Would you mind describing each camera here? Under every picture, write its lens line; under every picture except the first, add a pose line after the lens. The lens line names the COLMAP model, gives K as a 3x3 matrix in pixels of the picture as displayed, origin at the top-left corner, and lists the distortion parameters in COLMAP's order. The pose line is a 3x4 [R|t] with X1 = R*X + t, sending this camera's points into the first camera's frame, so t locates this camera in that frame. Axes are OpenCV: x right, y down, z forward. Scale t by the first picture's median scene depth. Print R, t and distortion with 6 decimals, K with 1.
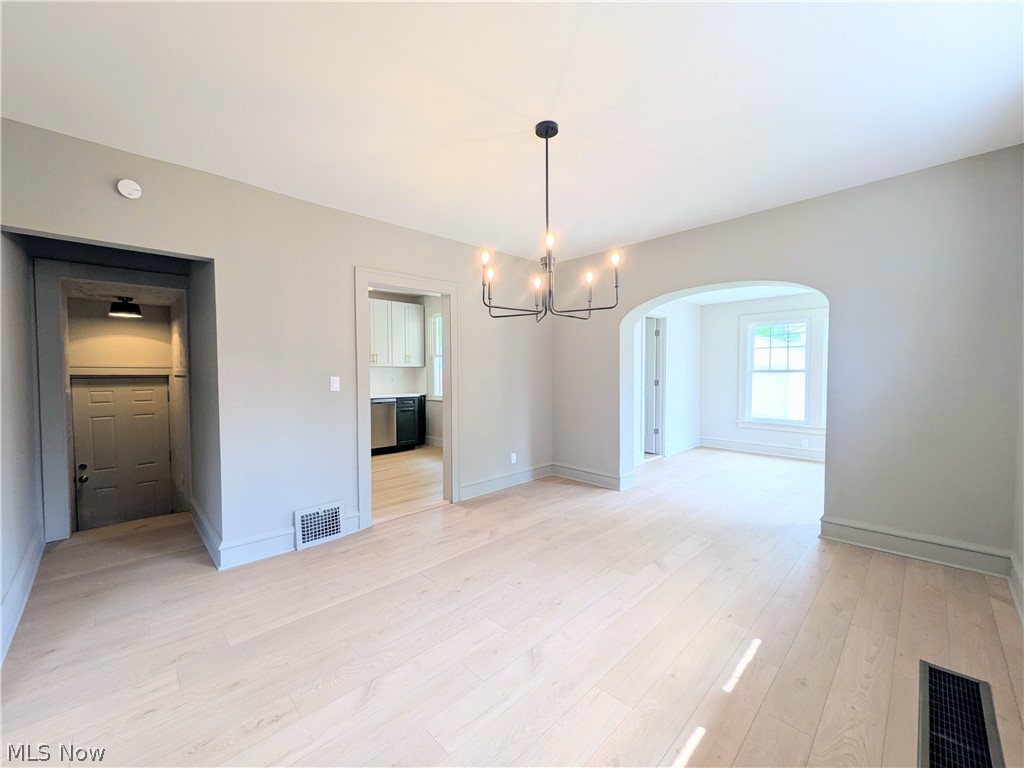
lens RADIAL K [[403.8, 0, 509.3], [0, 403.8, 387.4], [0, 0, 1]] dist [-0.001632, -0.000203]
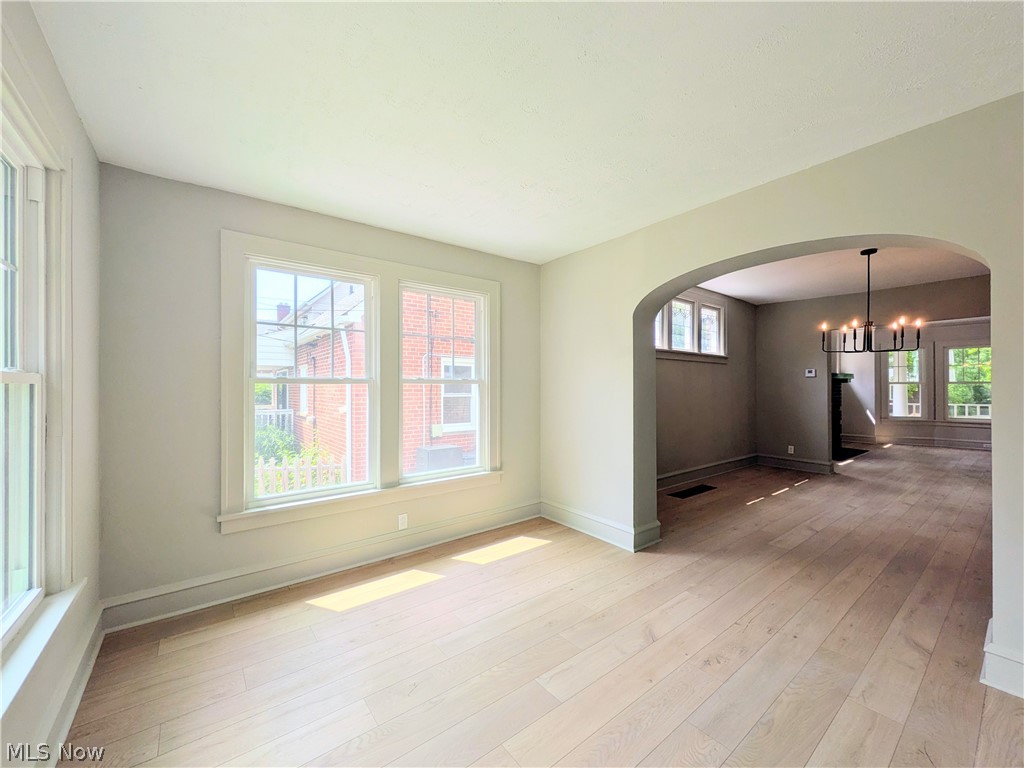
lens RADIAL K [[403.8, 0, 509.3], [0, 403.8, 387.4], [0, 0, 1]] dist [-0.001632, -0.000203]
pose [[-0.993053, 0.002889, 0.117634, 1.385940], [0.006802, 0.999436, 0.032872, -0.090101], [-0.117472, 0.033444, -0.992513, 2.777935]]
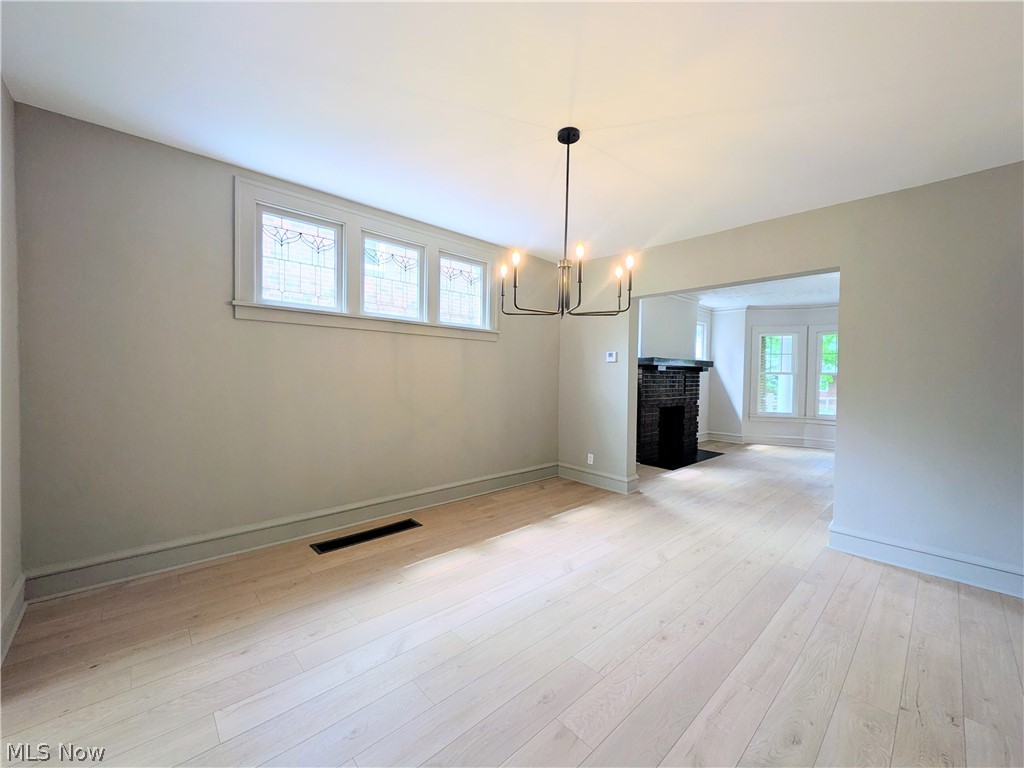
lens RADIAL K [[406.9, 0, 507.5], [0, 406.9, 385.2], [0, 0, 1]] dist [0.009281, -0.000058]
pose [[-0.999640, -0.010752, 0.024588, 0.198171], [-0.009277, 0.998195, 0.059335, -0.058887], [-0.025181, 0.059085, -0.997935, 1.915358]]
